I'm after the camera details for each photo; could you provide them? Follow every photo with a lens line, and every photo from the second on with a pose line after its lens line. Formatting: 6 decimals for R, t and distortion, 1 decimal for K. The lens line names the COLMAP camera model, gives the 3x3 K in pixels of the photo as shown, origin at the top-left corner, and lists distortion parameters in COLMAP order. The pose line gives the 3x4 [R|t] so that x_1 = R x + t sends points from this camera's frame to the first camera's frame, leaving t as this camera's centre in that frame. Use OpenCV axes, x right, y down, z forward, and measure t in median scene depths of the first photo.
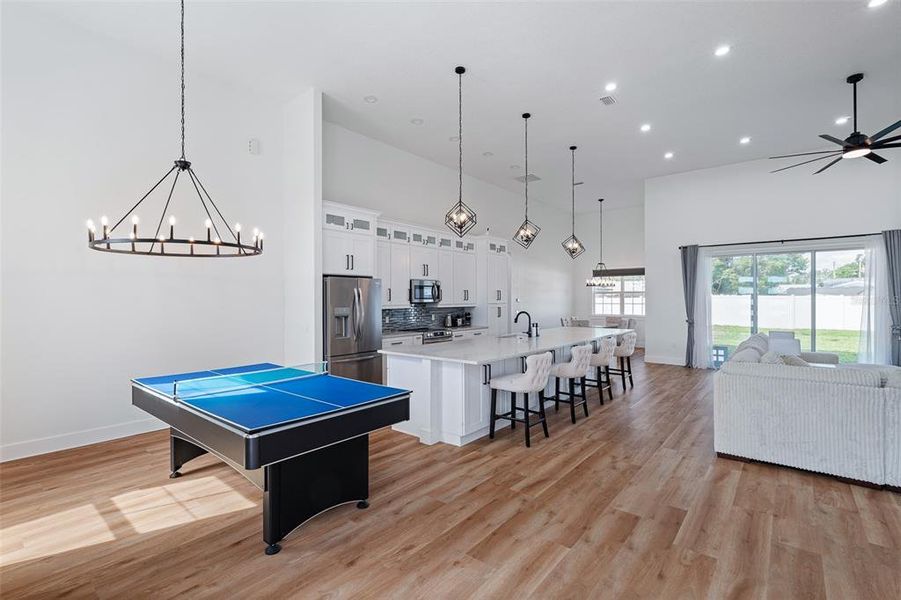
lens RADIAL K [[408.1, 0, 452.0], [0, 408.1, 300.9], [0, 0, 1]] dist [-0.001772, 0.001030]
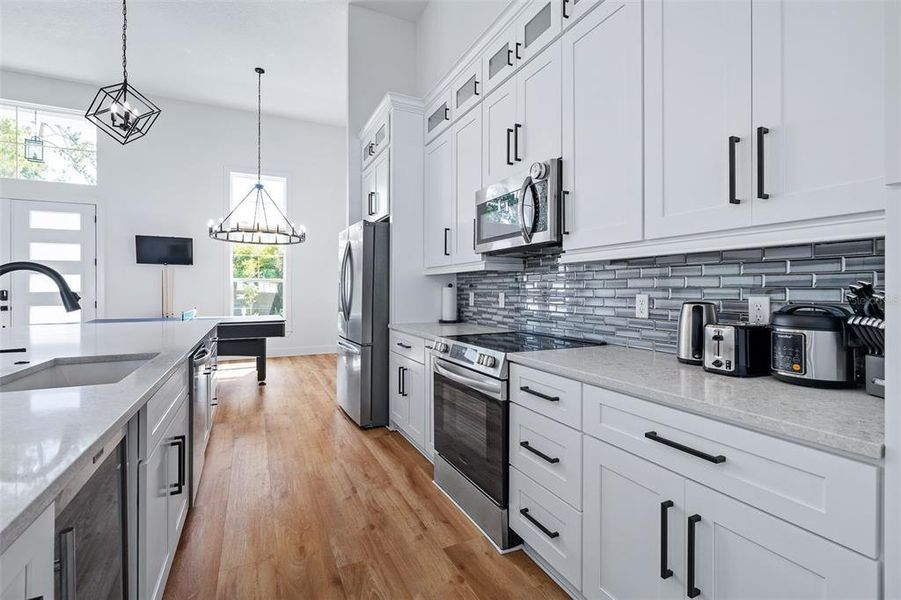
lens RADIAL K [[408.1, 0, 452.8], [0, 408.1, 293.1], [0, 0, 1]] dist [-0.001772, 0.001030]
pose [[-0.412188, 0.009613, -0.911048, 0.237208], [-0.002723, 0.999927, 0.011783, 0.033560], [0.911095, 0.007338, -0.412132, 1.101143]]
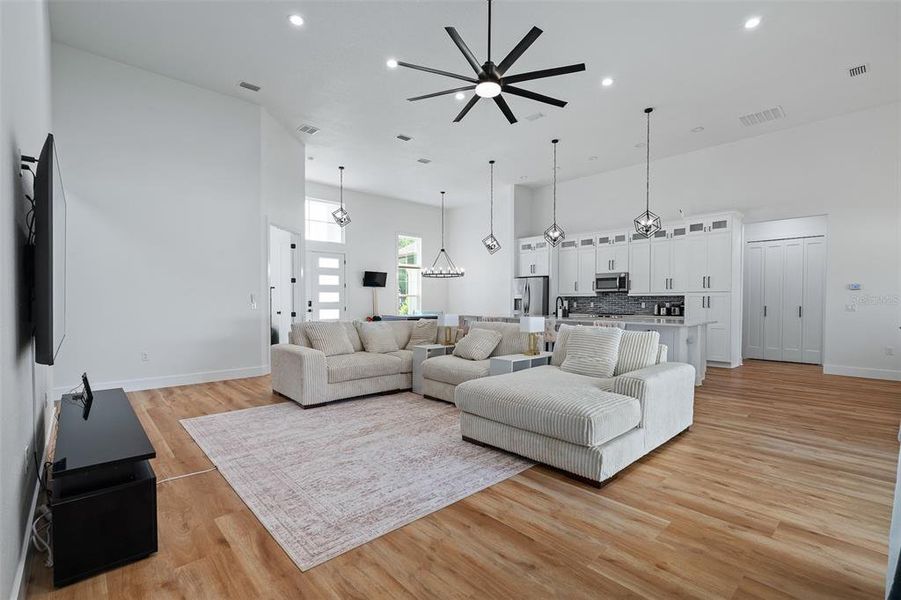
lens RADIAL K [[408.1, 0, 454.1], [0, 408.1, 308.1], [0, 0, 1]] dist [-0.001772, 0.001030]
pose [[-0.129552, 0.020310, -0.991365, 1.223504], [-0.007507, 0.999741, 0.021463, 0.031066], [0.991544, 0.010222, -0.129366, 0.702957]]
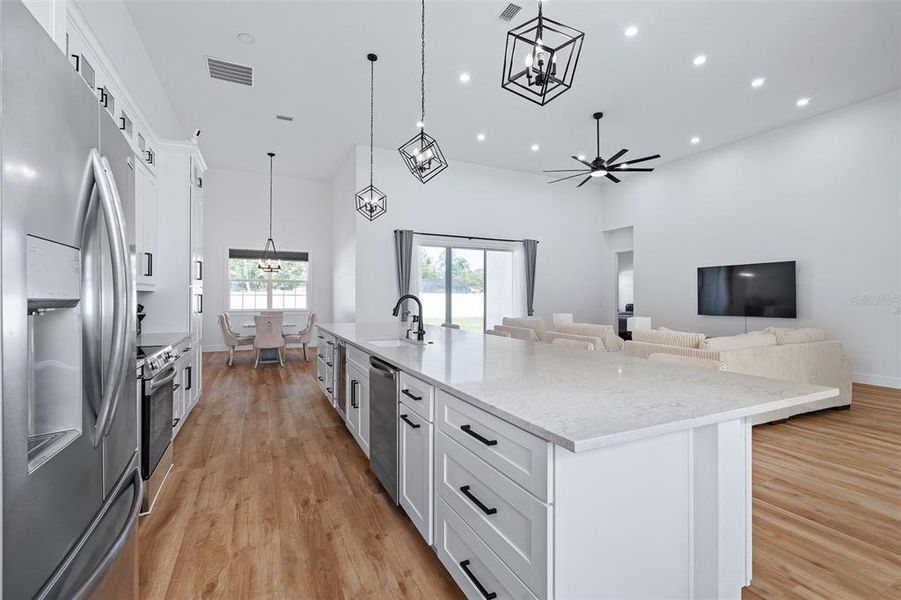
lens RADIAL K [[408.1, 0, 446.7], [0, 408.1, 302.5], [0, 0, 1]] dist [-0.001772, 0.001030]
pose [[0.432319, -0.006028, 0.901701, -0.254232], [0.002132, 0.999982, 0.005663, 0.028508], [-0.901718, -0.000526, 0.432324, 0.595260]]
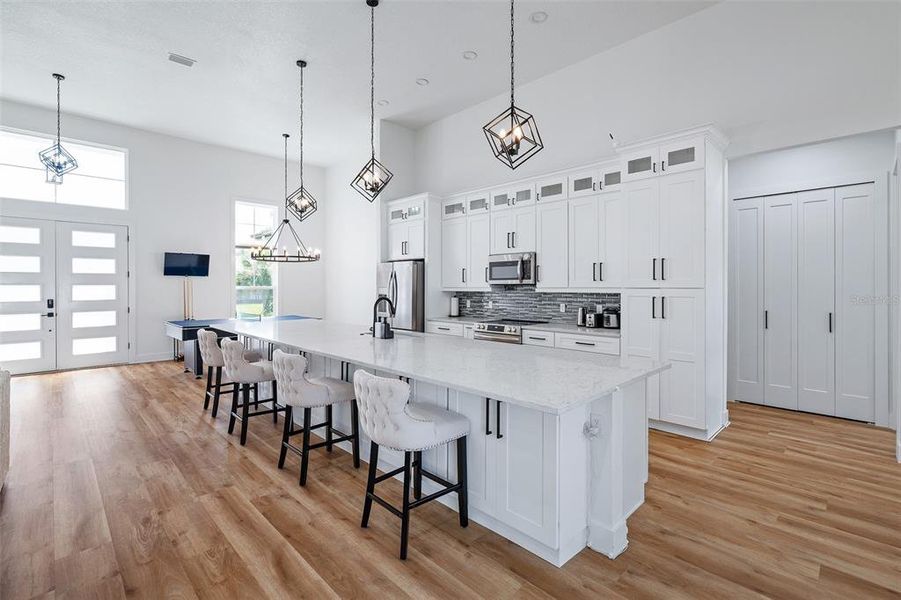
lens RADIAL K [[408.1, 0, 452.3], [0, 408.1, 286.1], [0, 0, 1]] dist [-0.001772, 0.001030]
pose [[-0.100404, 0.002303, -0.994944, 0.682049], [-0.004309, 0.999987, 0.002749, 0.005386], [0.994937, 0.004563, -0.100393, 0.983093]]
